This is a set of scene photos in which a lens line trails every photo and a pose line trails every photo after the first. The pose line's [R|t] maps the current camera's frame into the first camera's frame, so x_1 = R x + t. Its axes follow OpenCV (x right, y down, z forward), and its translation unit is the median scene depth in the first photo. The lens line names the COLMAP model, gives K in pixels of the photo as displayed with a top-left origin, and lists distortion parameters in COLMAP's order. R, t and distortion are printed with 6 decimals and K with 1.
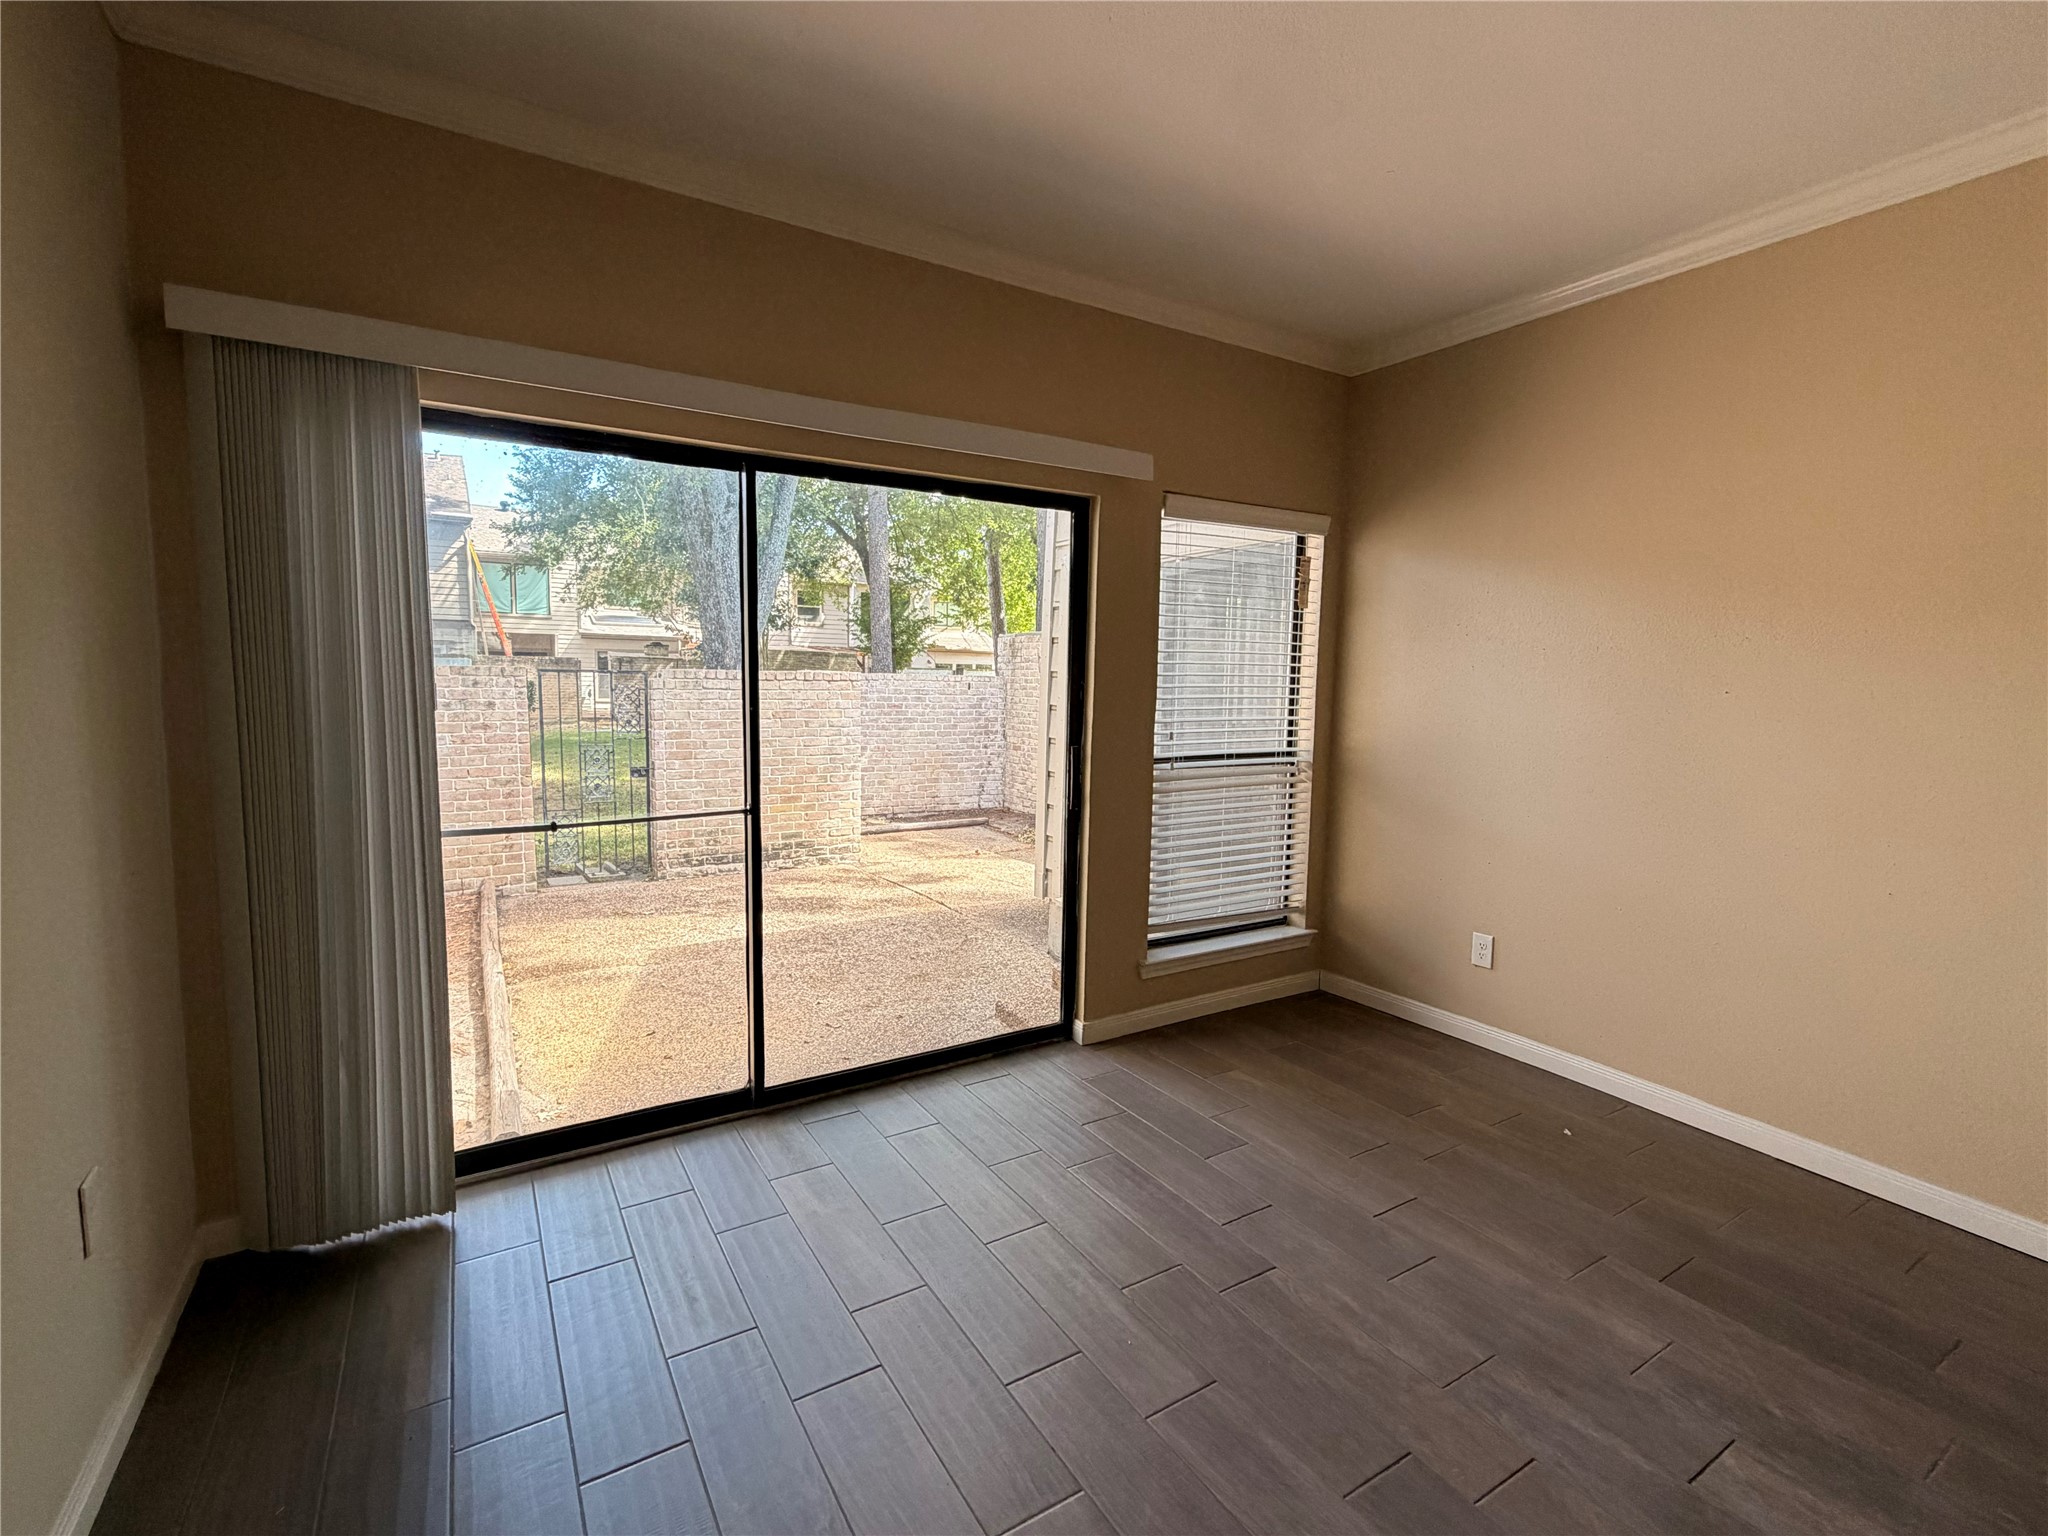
lens RADIAL K [[912.1, 0, 1021.4], [0, 912.1, 763.0], [0, 0, 1]] dist [0.000630, 0.000092]
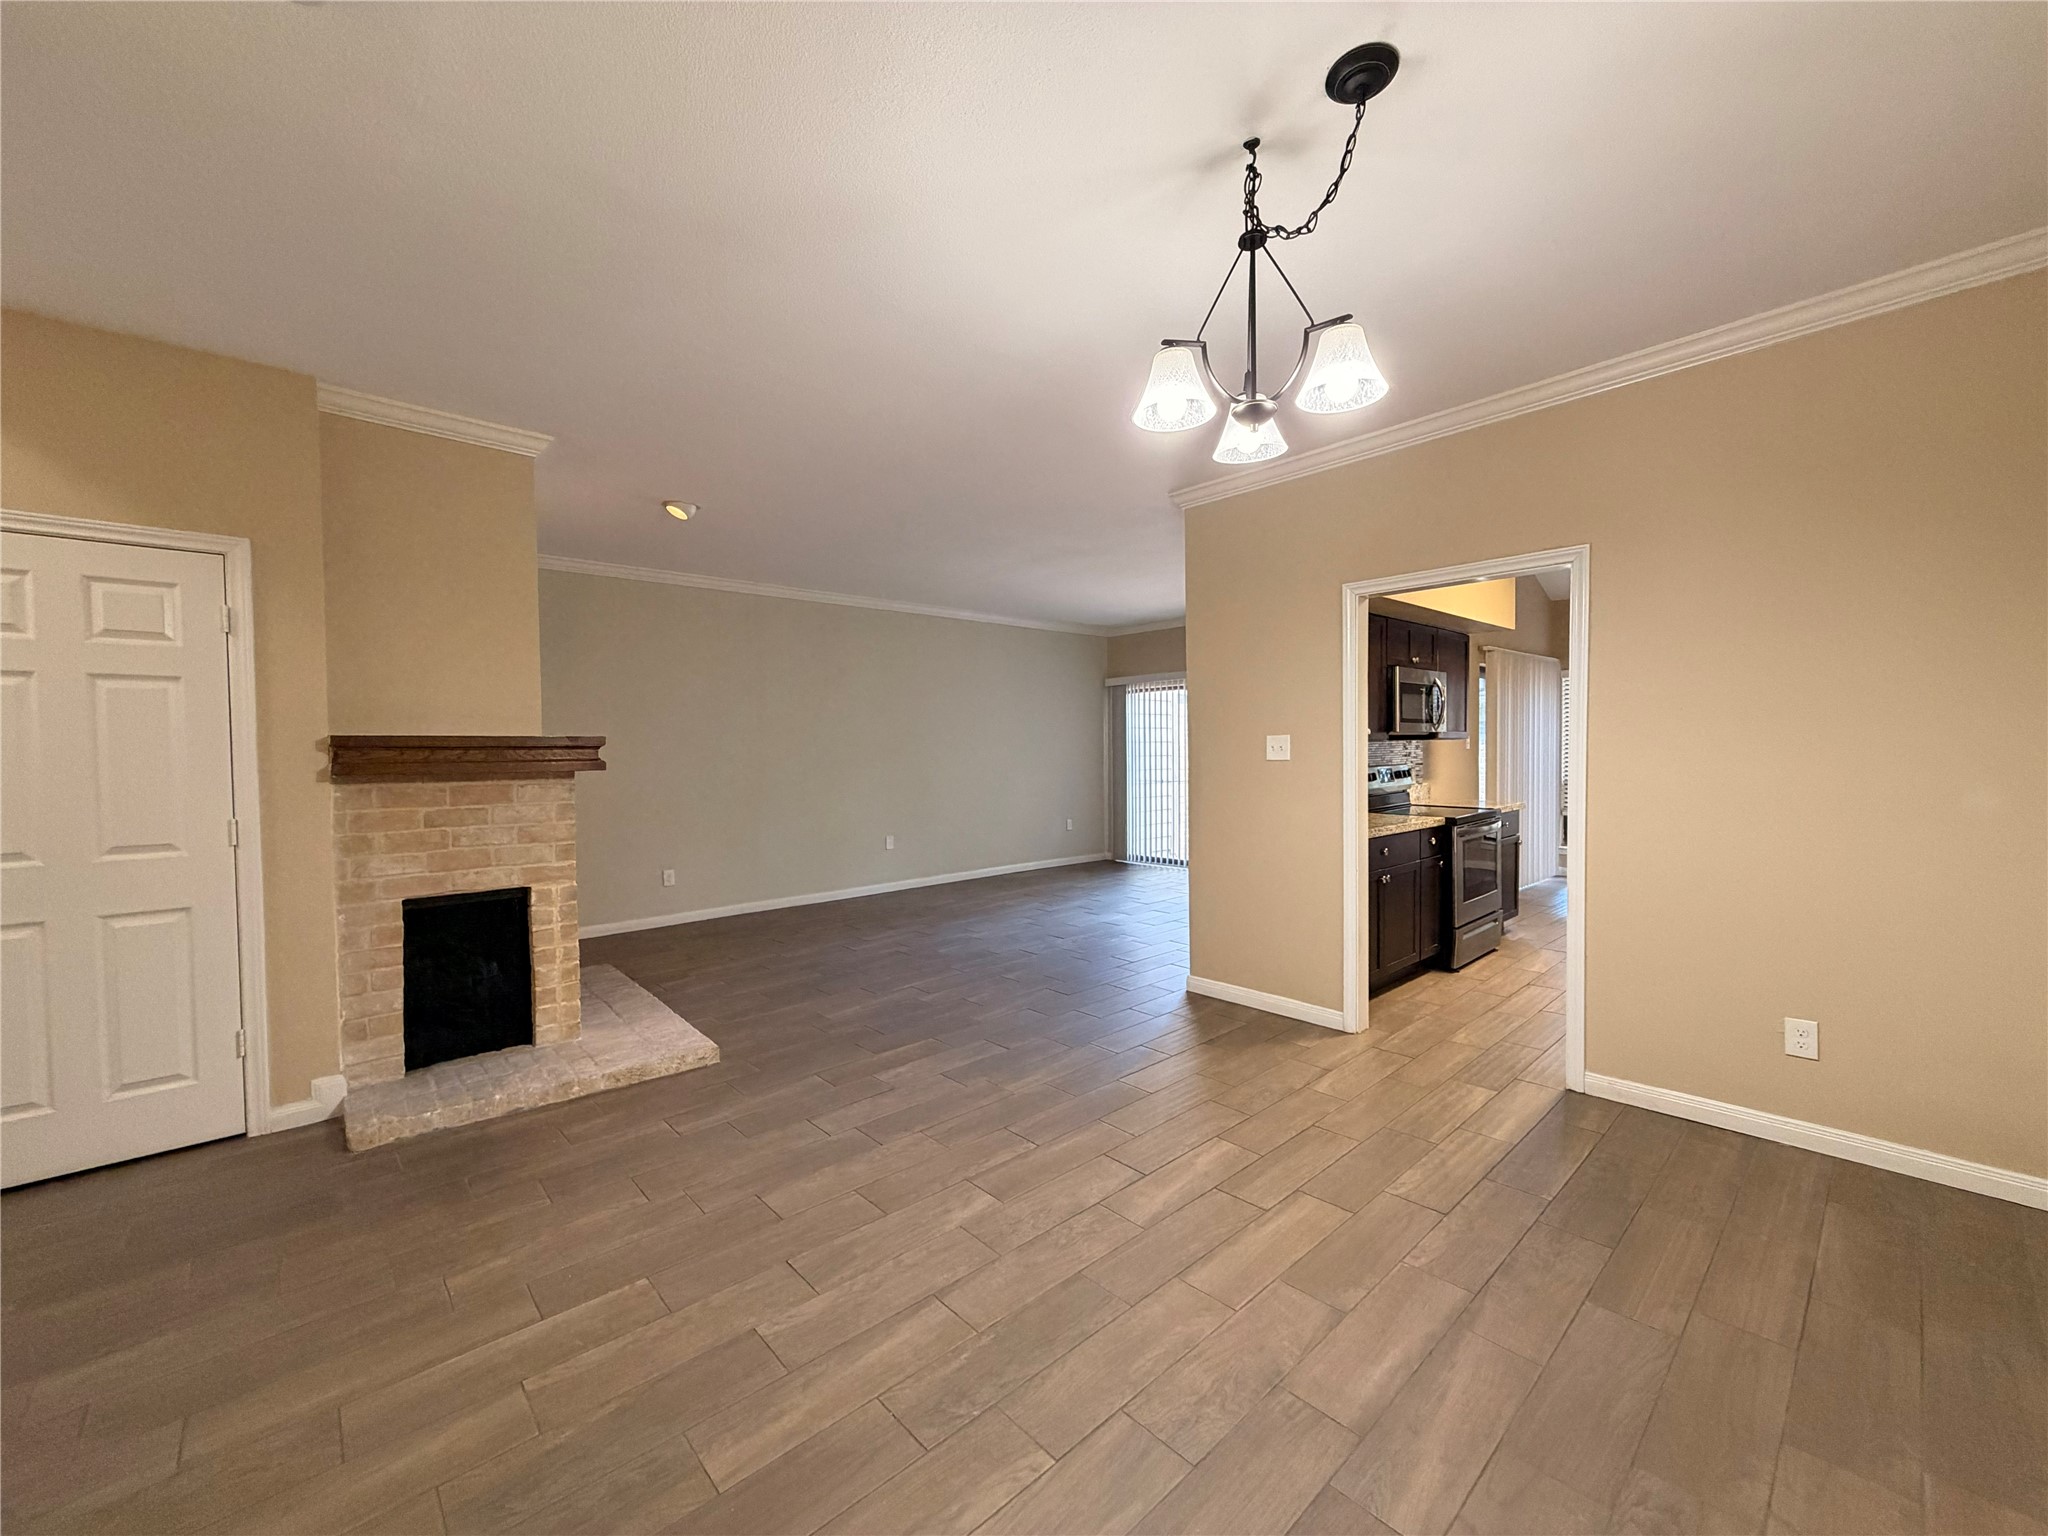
lens RADIAL K [[809.2, 0, 1026.0], [0, 809.2, 768.1], [0, 0, 1]] dist [0.004414, 0.000799]
pose [[0.189518, 0.007853, -0.981846, 2.274664], [-0.082248, 0.996581, -0.007905, 0.073970], [0.978426, 0.082253, 0.189516, -0.258402]]
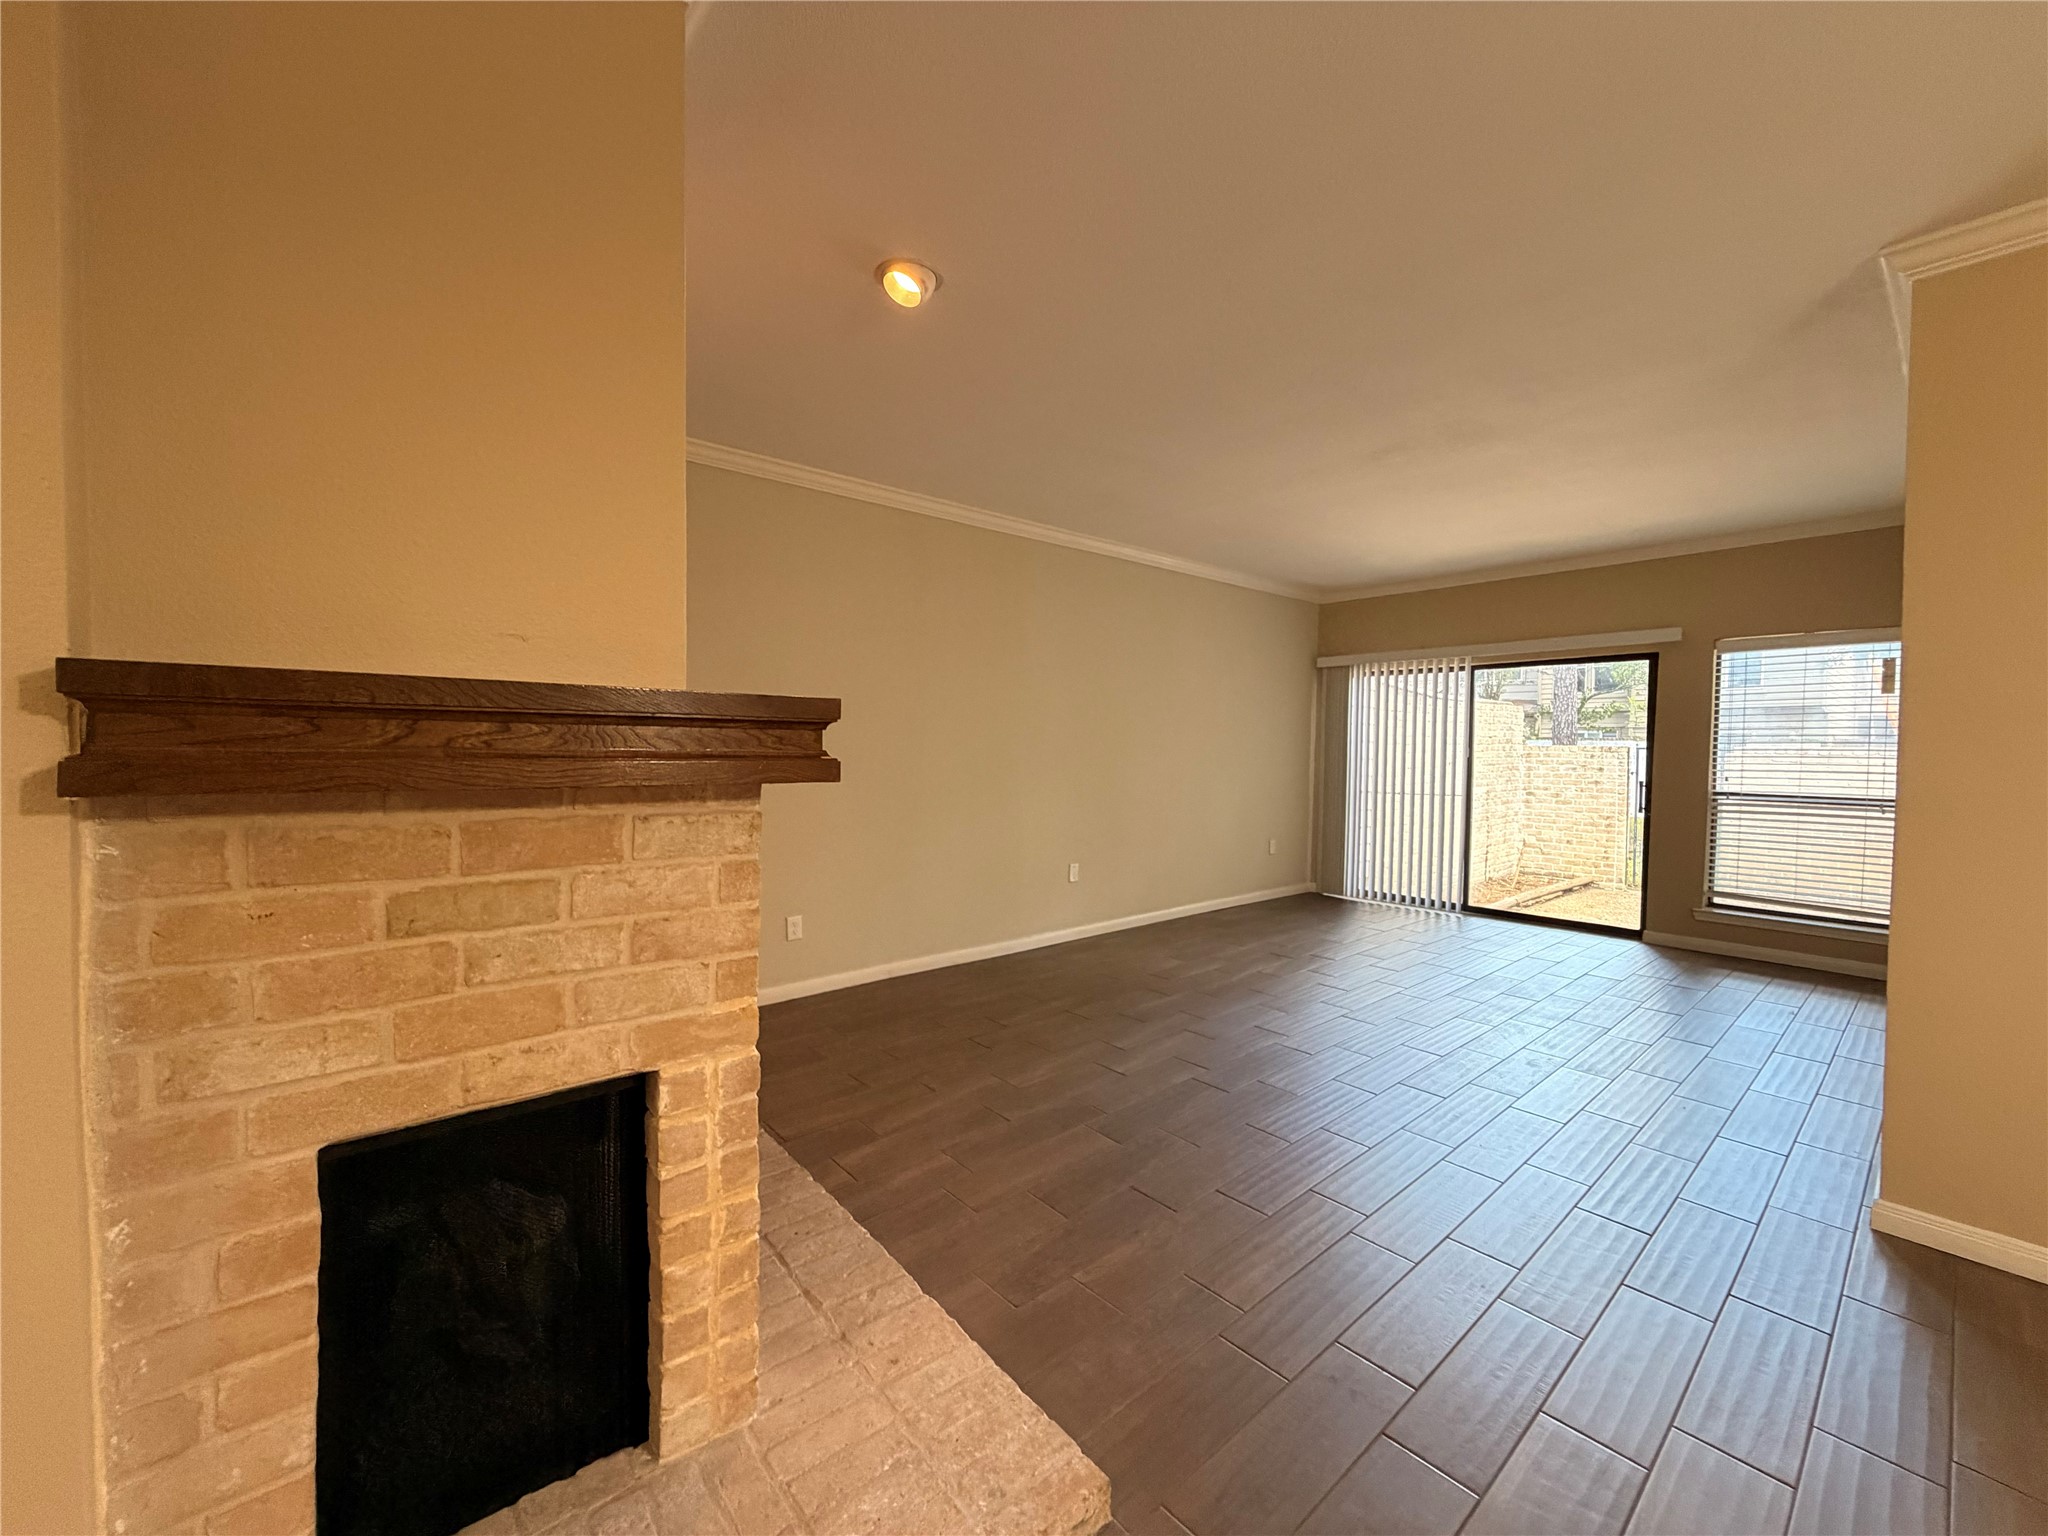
lens RADIAL K [[809.2, 0, 1025.9], [0, 809.2, 769.1], [0, 0, 1]] dist [0.004414, 0.000799]
pose [[0.161272, 0.018466, -0.986737, 1.562081], [-0.105413, 0.994428, 0.001381, 0.096103], [0.981264, 0.103792, 0.162320, -0.572840]]
